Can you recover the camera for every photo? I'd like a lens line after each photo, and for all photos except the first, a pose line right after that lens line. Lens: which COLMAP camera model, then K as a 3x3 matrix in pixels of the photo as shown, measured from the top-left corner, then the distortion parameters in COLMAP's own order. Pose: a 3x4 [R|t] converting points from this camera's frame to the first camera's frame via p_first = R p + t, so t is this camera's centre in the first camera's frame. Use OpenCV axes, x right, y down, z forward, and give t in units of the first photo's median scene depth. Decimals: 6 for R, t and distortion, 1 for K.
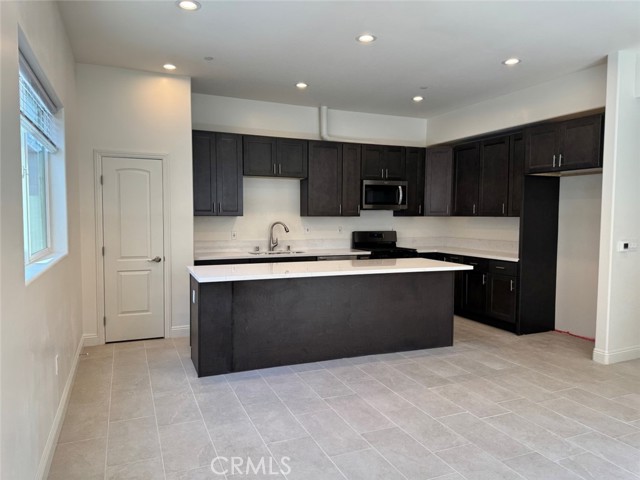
lens RADIAL K [[447.3, 0, 320.0], [0, 447.3, 240.0], [0, 0, 1]] dist [0.101449, -0.150233]
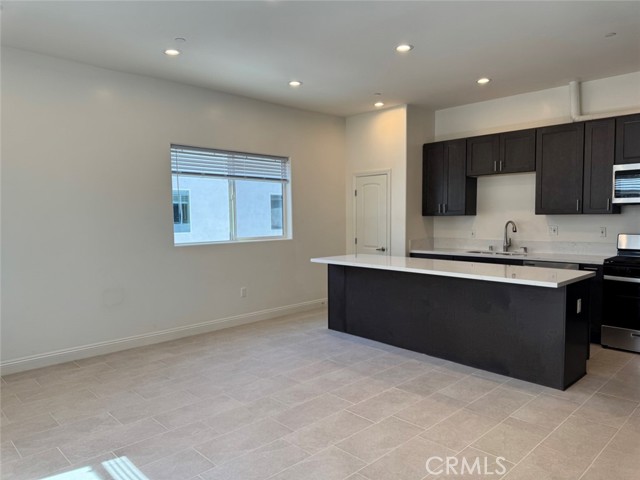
lens RADIAL K [[447.3, 0, 320.0], [0, 447.3, 240.0], [0, 0, 1]] dist [0.101449, -0.150233]
pose [[0.355904, 0.042061, -0.933575, 0.778274], [-0.038363, 0.998802, 0.030375, -0.016759], [0.933735, 0.025005, 0.357092, 0.338111]]
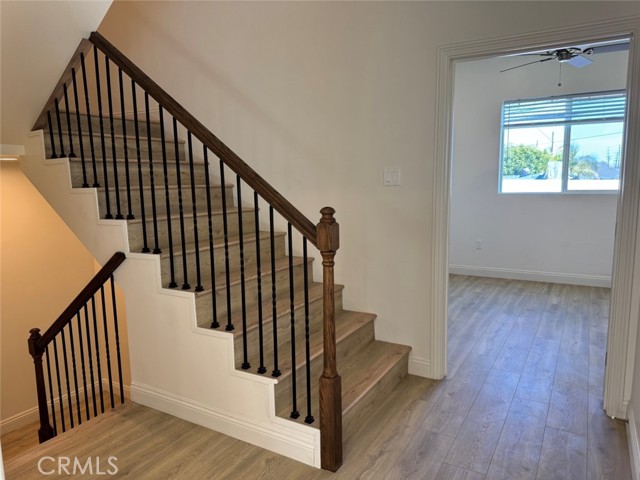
lens RADIAL K [[447.3, 0, 320.0], [0, 447.3, 240.0], [0, 0, 1]] dist [0.101449, -0.150233]
pose [[-0.805298, 0.091490, -0.585769, 0.748900], [-0.021370, 0.982900, 0.182896, -0.045148], [0.592485, 0.159803, -0.789572, 1.055139]]
